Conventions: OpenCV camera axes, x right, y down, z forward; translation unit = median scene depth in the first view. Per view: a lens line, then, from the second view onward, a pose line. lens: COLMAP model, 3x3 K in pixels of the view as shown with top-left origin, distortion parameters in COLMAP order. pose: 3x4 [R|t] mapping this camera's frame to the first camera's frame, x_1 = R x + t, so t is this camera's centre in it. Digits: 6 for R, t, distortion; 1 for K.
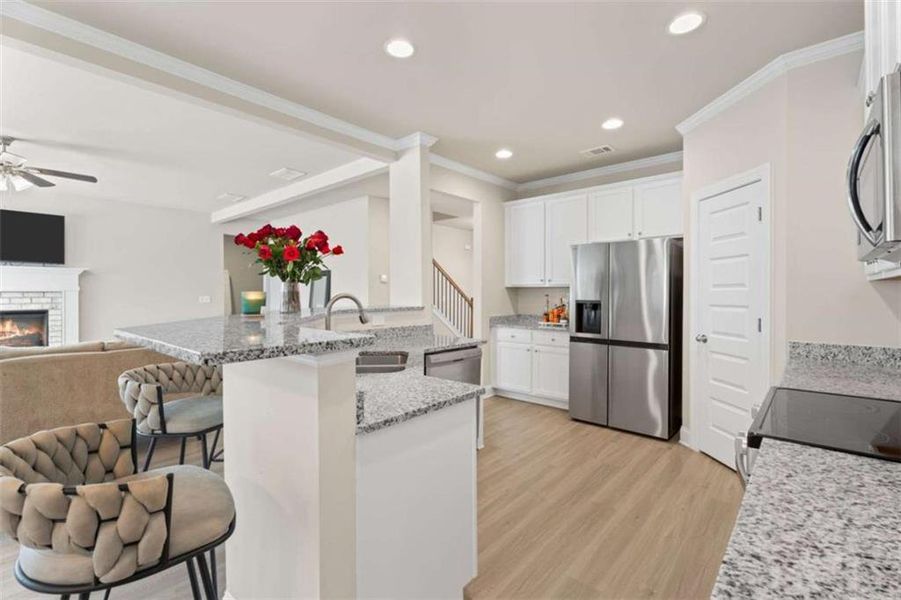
lens RADIAL K [[401.6, 0, 450.9], [0, 401.6, 293.2], [0, 0, 1]] dist [-0.000836, -0.000916]
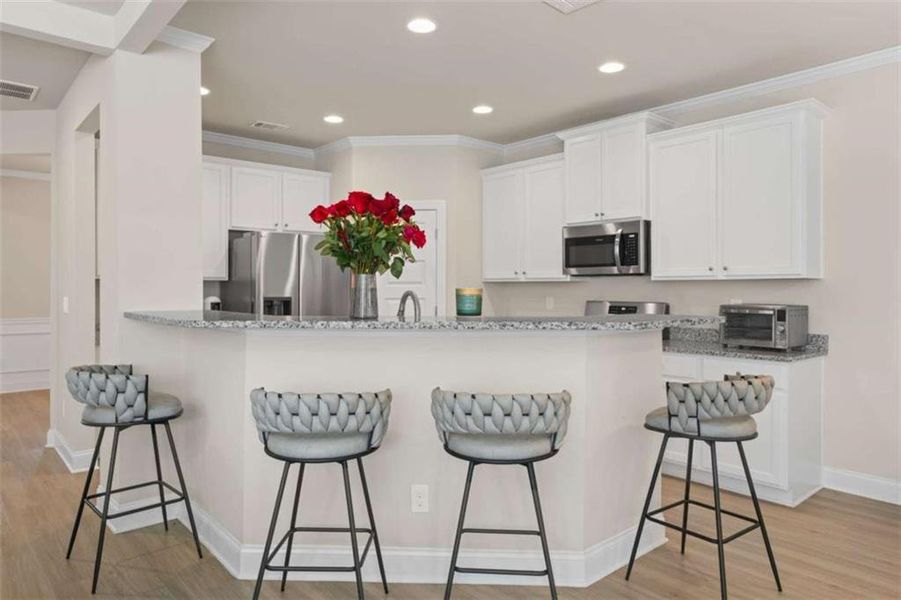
lens RADIAL K [[589.4, 0, 447.3], [0, 589.4, 292.7], [0, 0, 1]] dist [-0.004718, 0.006870]
pose [[0.125215, -0.009296, 0.992086, -0.989874], [-0.000789, 0.999955, 0.009470, -0.005286], [-0.992129, -0.001969, 0.125202, 0.522549]]
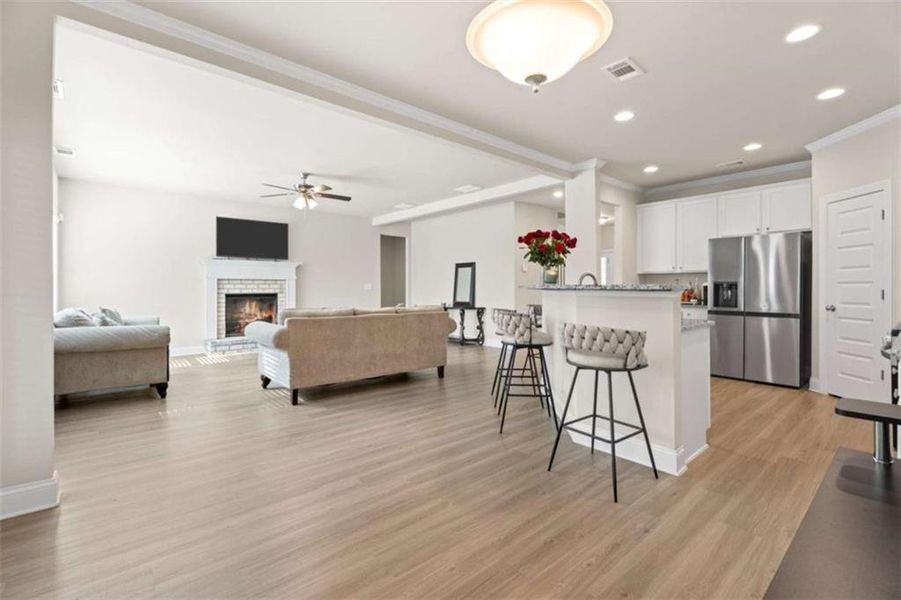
lens RADIAL K [[401.6, 0, 451.1], [0, 401.6, 288.1], [0, 0, 1]] dist [-0.000836, -0.000916]
pose [[0.991003, -0.001854, -0.133826, -0.392377], [0.001827, 0.999998, -0.000325, 0.040967], [0.133827, 0.000078, 0.991005, -0.428131]]
